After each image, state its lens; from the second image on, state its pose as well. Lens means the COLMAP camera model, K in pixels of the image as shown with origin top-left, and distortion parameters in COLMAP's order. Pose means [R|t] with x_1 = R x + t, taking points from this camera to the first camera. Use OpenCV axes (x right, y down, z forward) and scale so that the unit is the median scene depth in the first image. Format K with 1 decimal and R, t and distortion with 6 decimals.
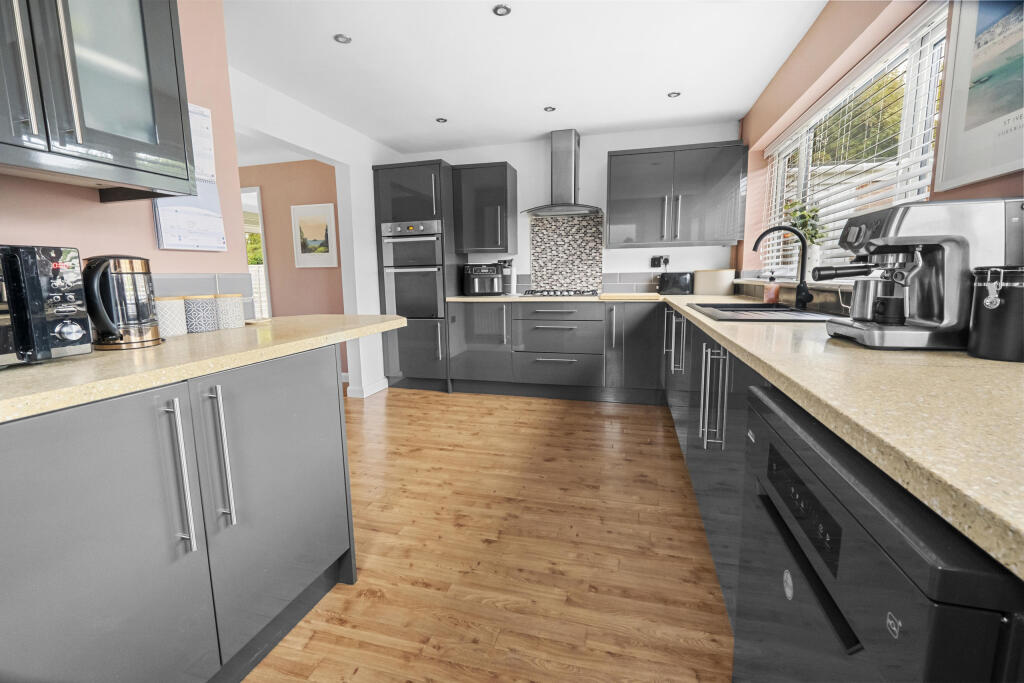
lens RADIAL K [[447.8, 0, 502.1], [0, 447.8, 336.0], [0, 0, 1]] dist [-0.001108, -0.000227]
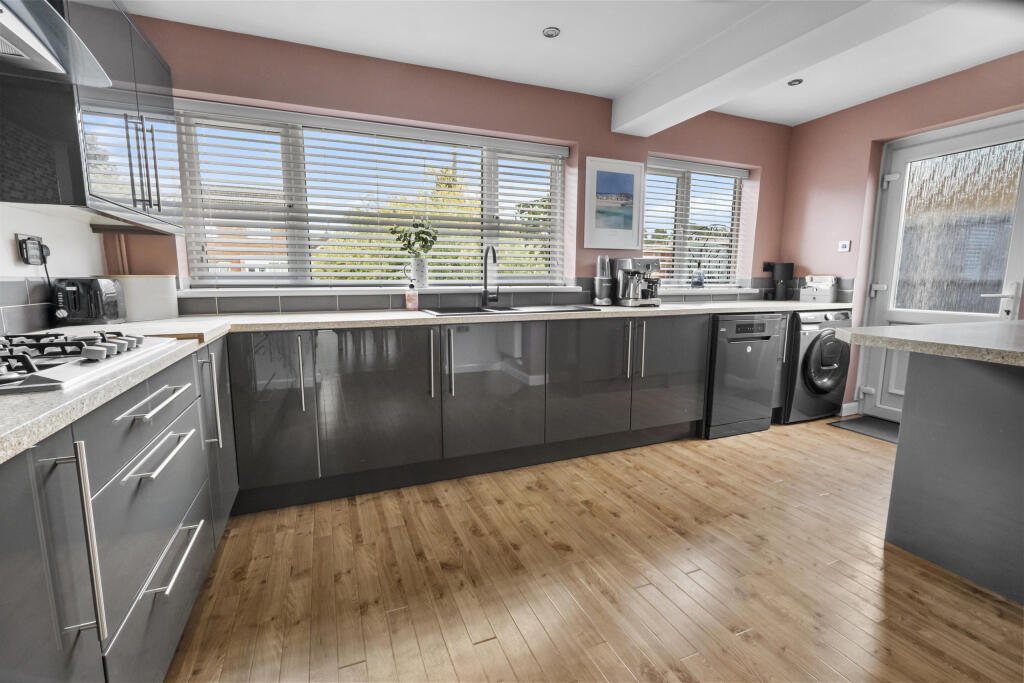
lens RADIAL K [[447.8, 0, 503.3], [0, 447.8, 343.4], [0, 0, 1]] dist [-0.001108, -0.000227]
pose [[-0.612309, -0.096804, 0.784670, -0.407797], [0.115815, 0.970787, 0.210140, -0.216602], [-0.782090, 0.219547, -0.583210, 1.649625]]
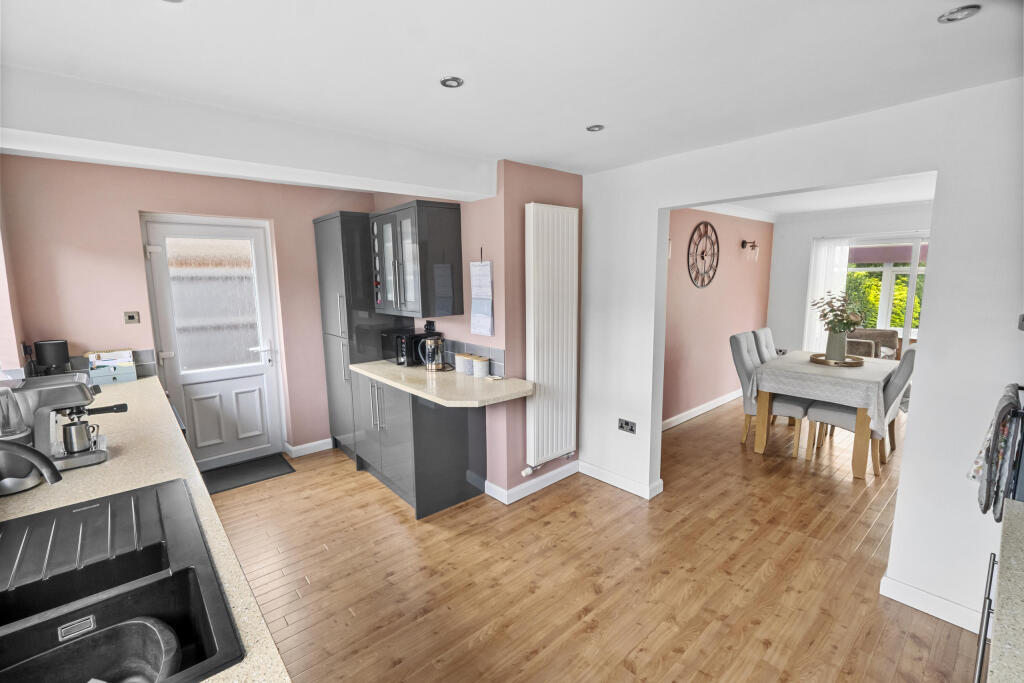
lens RADIAL K [[447.8, 0, 505.3], [0, 447.8, 343.9], [0, 0, 1]] dist [-0.001108, -0.000227]
pose [[-0.545991, 0.150465, -0.824169, 0.624660], [-0.093093, 0.966752, 0.238168, -0.440791], [0.832603, 0.206762, -0.513831, 1.480235]]
